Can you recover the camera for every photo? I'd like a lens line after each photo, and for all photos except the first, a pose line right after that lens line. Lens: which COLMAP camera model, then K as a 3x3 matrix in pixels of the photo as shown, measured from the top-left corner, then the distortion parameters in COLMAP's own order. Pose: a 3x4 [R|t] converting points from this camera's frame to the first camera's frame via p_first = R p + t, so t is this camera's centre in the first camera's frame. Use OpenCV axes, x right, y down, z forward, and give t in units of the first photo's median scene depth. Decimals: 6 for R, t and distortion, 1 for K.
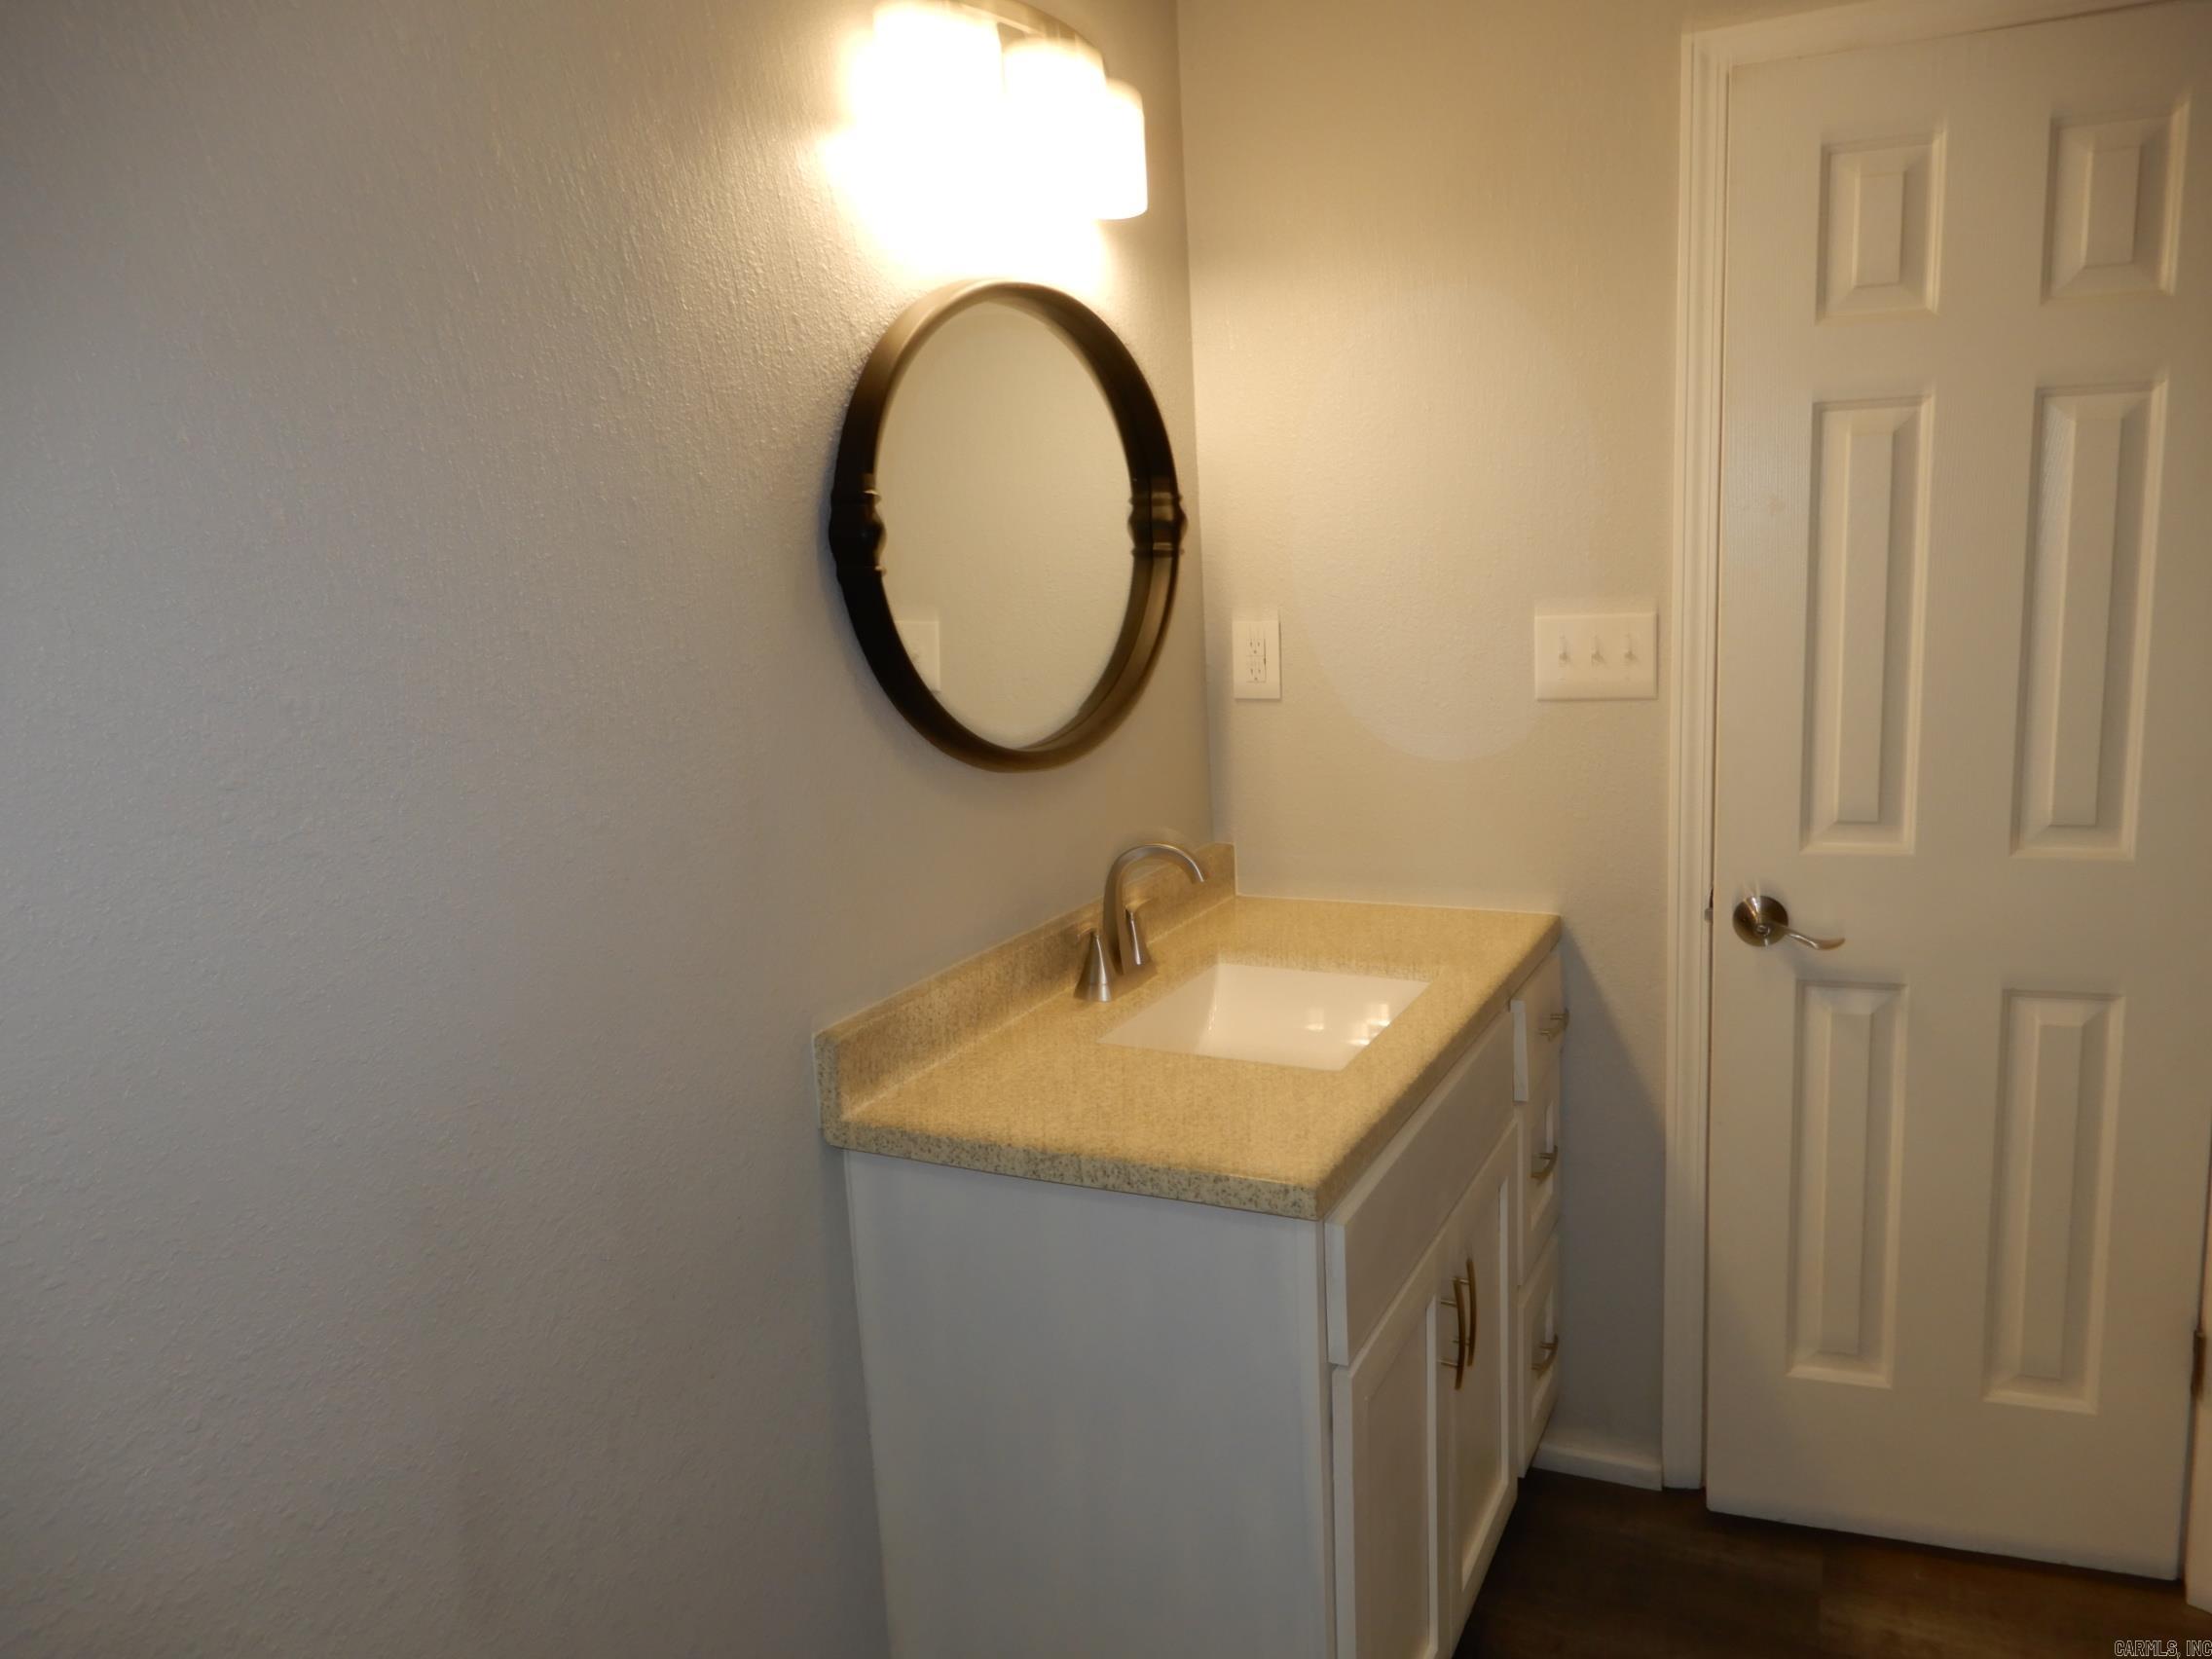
lens RADIAL K [[1583.4, 0, 1105.6], [0, 1583.4, 815.8], [0, 0, 1]] dist [0.009277, -0.002263]
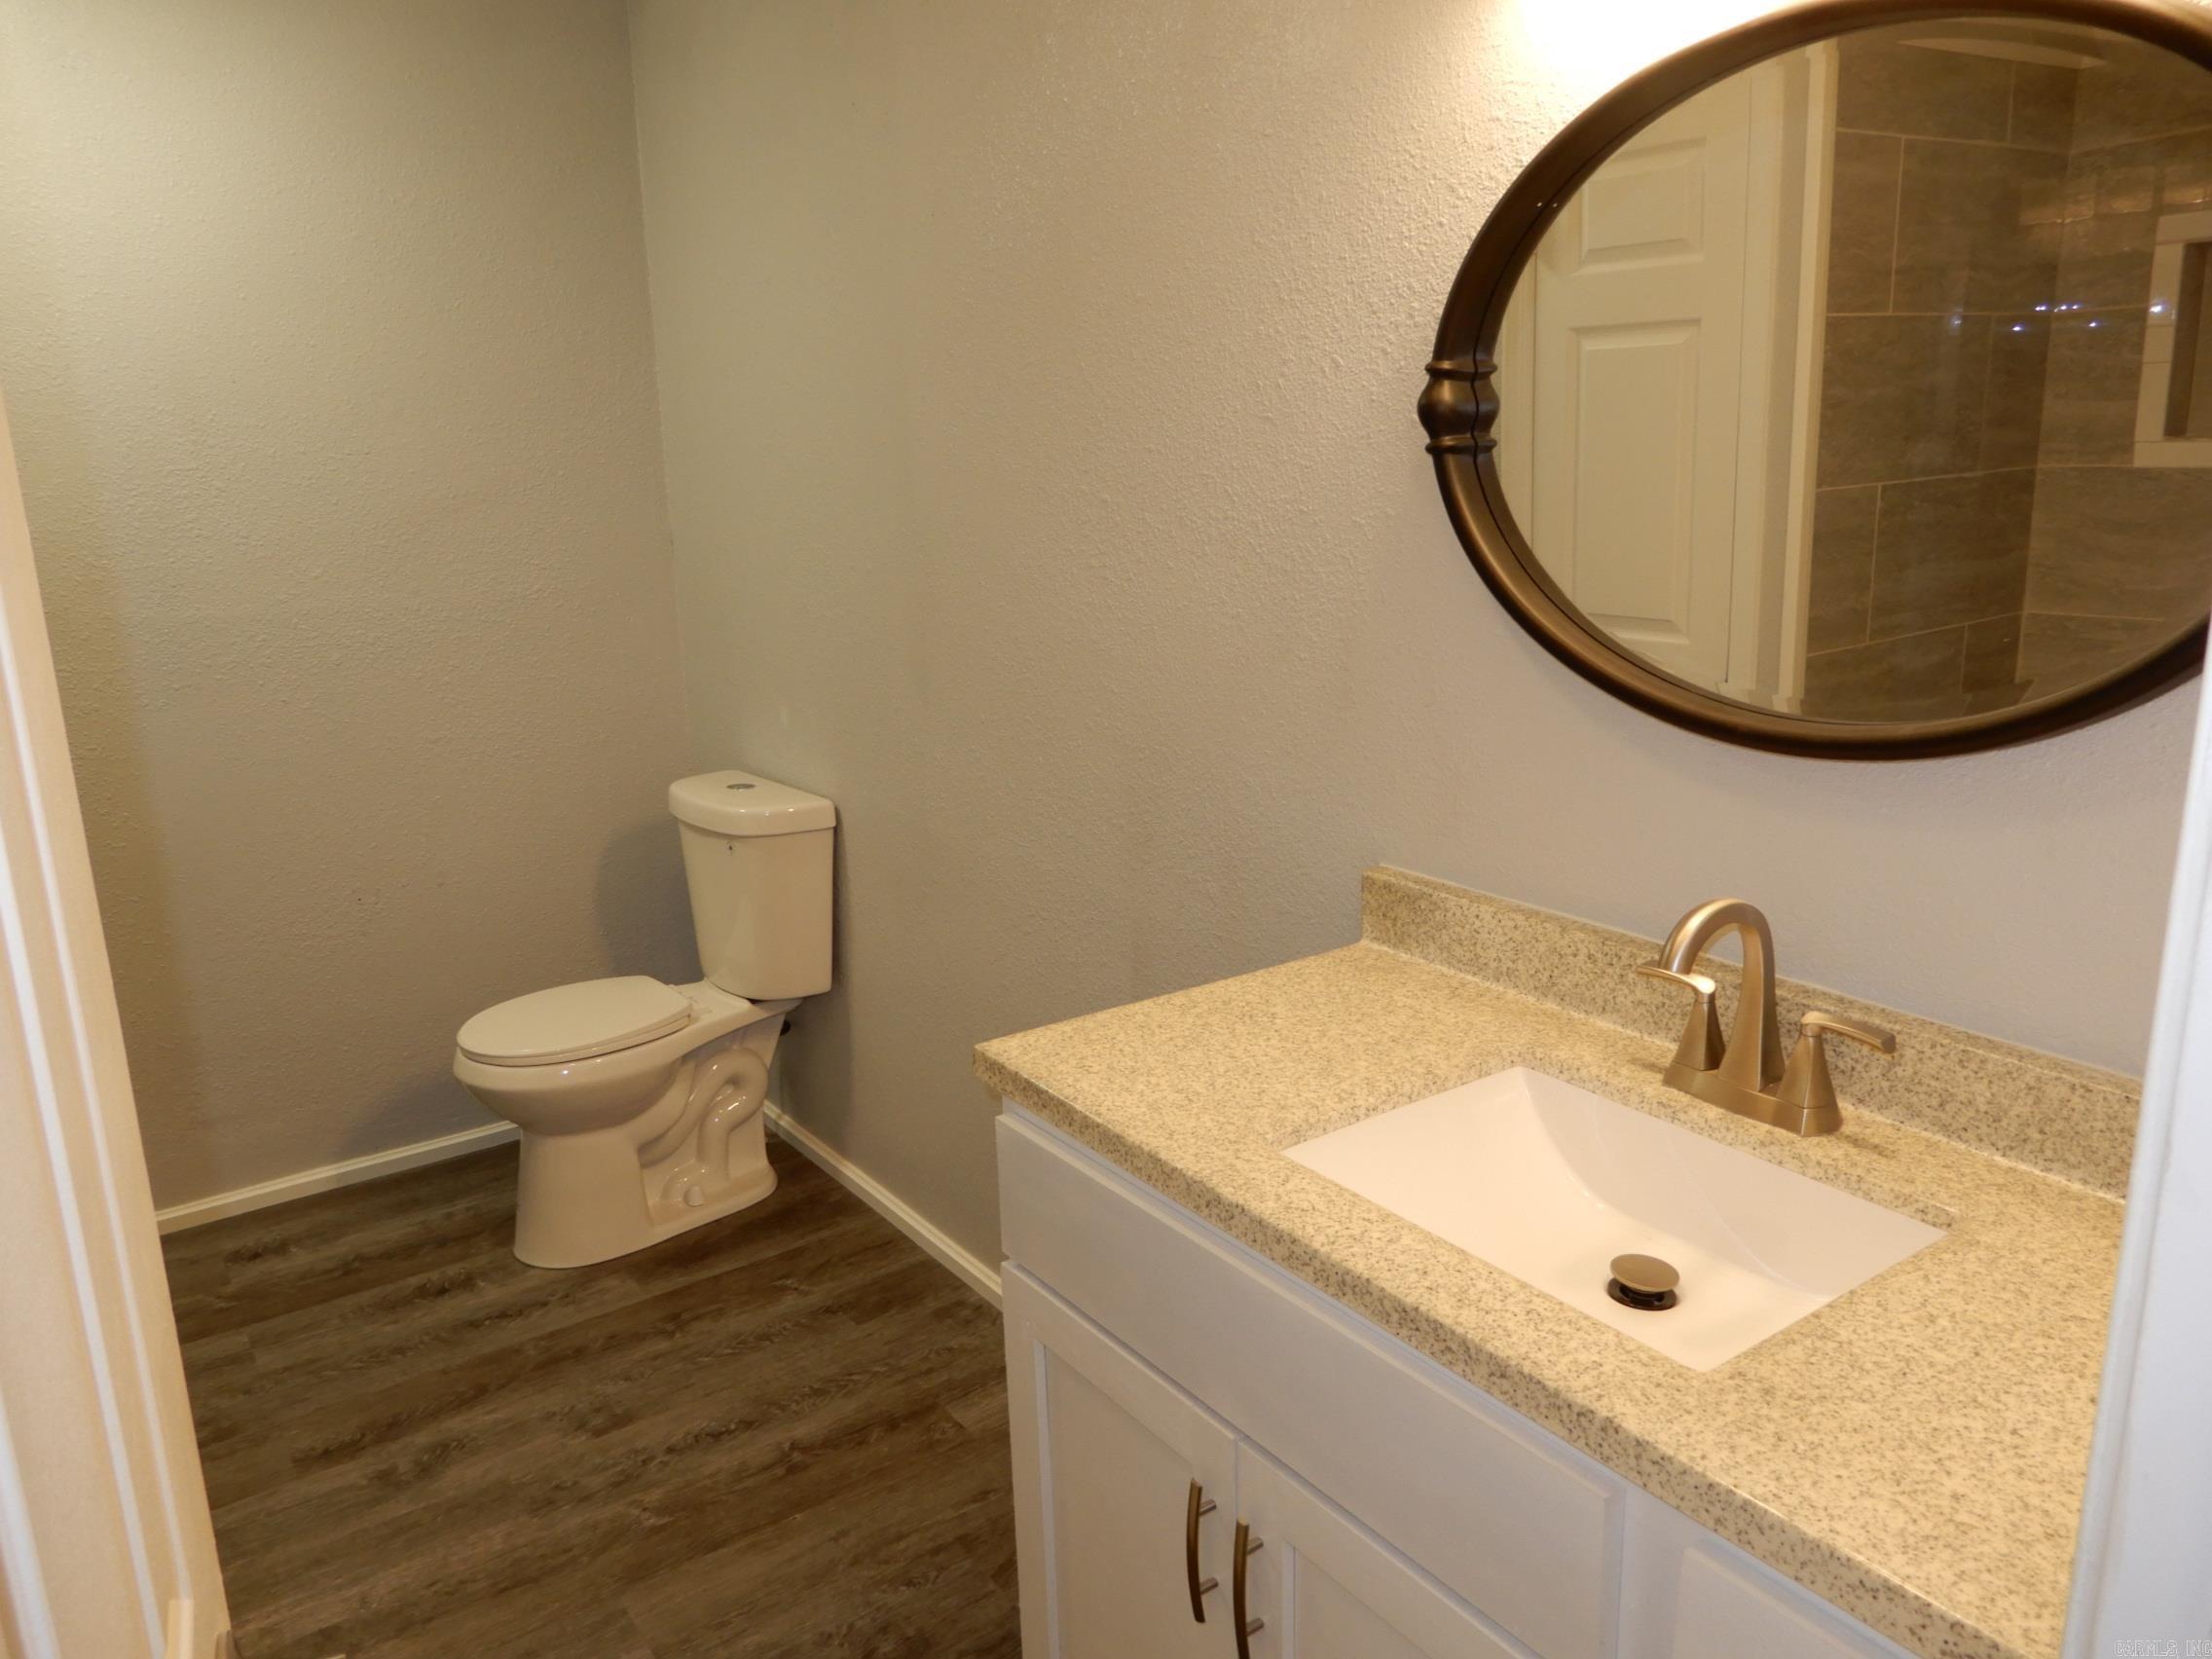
lens RADIAL K [[1583.4, 0, 1105.6], [0, 1583.4, 815.8], [0, 0, 1]] dist [0.009277, -0.002263]
pose [[-0.482348, 0.252214, -0.838885, 0.791445], [-0.097886, 0.936137, 0.337736, -0.237972], [0.870493, 0.245022, -0.426856, 1.243282]]
